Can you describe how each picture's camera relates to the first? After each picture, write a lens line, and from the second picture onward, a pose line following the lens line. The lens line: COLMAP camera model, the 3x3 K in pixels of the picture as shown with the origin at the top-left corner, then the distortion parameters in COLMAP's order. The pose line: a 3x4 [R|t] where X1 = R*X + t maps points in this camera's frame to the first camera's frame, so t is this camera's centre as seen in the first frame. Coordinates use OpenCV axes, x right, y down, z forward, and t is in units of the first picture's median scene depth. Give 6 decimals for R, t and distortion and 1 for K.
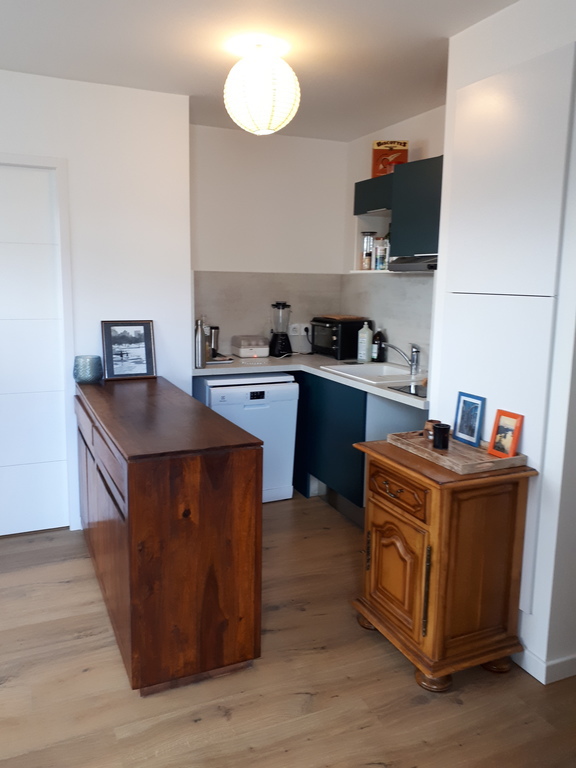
lens RADIAL K [[617.0, 0, 287.6], [0, 617.0, 380.3], [0, 0, 1]] dist [0.008017, 0.012316]
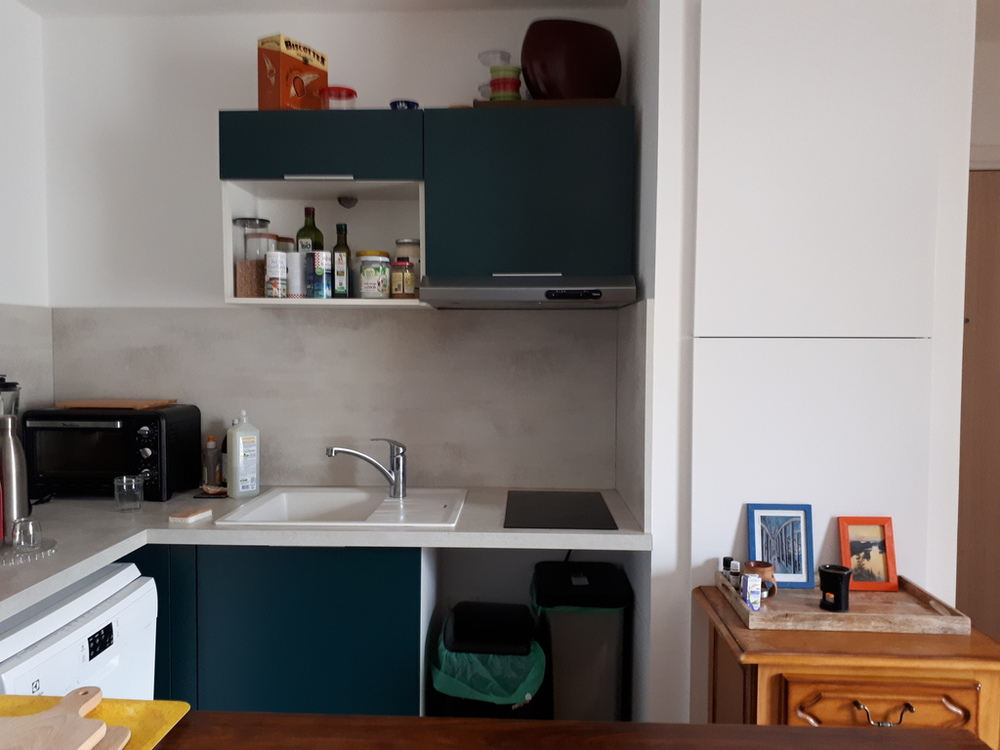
lens RADIAL K [[803.4, 0, 498.8], [0, 803.4, 383.0], [0, 0, 1]] dist [0.008017, 0.012316]
pose [[0.455477, -0.059415, 0.888263, -0.357809], [0.145139, 0.989377, -0.008245, -0.087735], [-0.878337, 0.132677, 0.459262, 0.596571]]
